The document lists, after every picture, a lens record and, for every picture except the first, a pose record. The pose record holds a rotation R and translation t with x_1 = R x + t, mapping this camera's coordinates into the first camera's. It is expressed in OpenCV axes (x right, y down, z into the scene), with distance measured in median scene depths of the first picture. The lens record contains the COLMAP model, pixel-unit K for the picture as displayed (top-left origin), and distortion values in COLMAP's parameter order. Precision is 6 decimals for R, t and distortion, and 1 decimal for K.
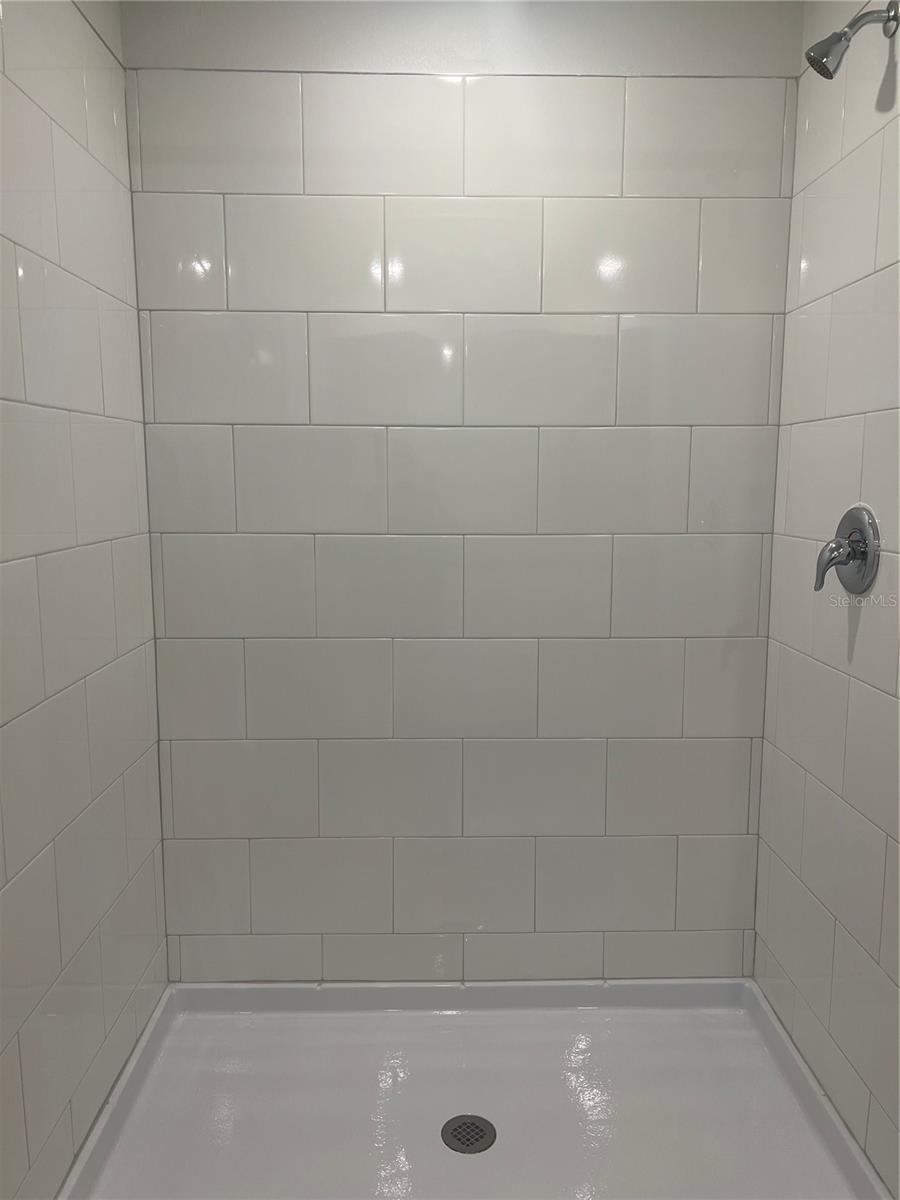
lens RADIAL K [[907.0, 0, 450.6], [0, 907.0, 601.0], [0, 0, 1]] dist [0.045222, -0.042879]
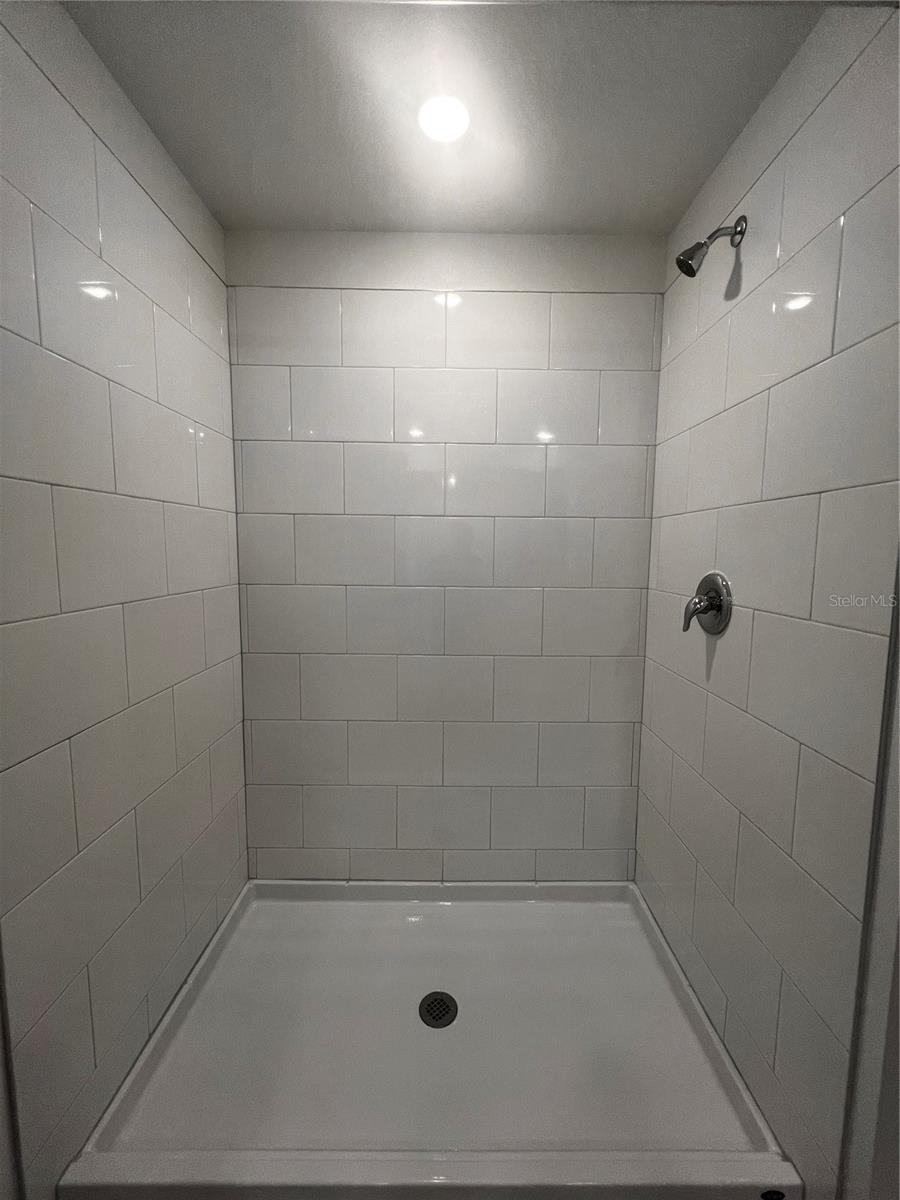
lens RADIAL K [[479.2, 0, 452.4], [0, 479.2, 594.9], [0, 0, 1]] dist [-0.000797, -0.000018]
pose [[0.999810, 0.010845, -0.016184, 0.044090], [-0.011526, 0.999027, -0.042579, -0.028655], [0.015707, 0.042757, 0.998962, 0.216501]]
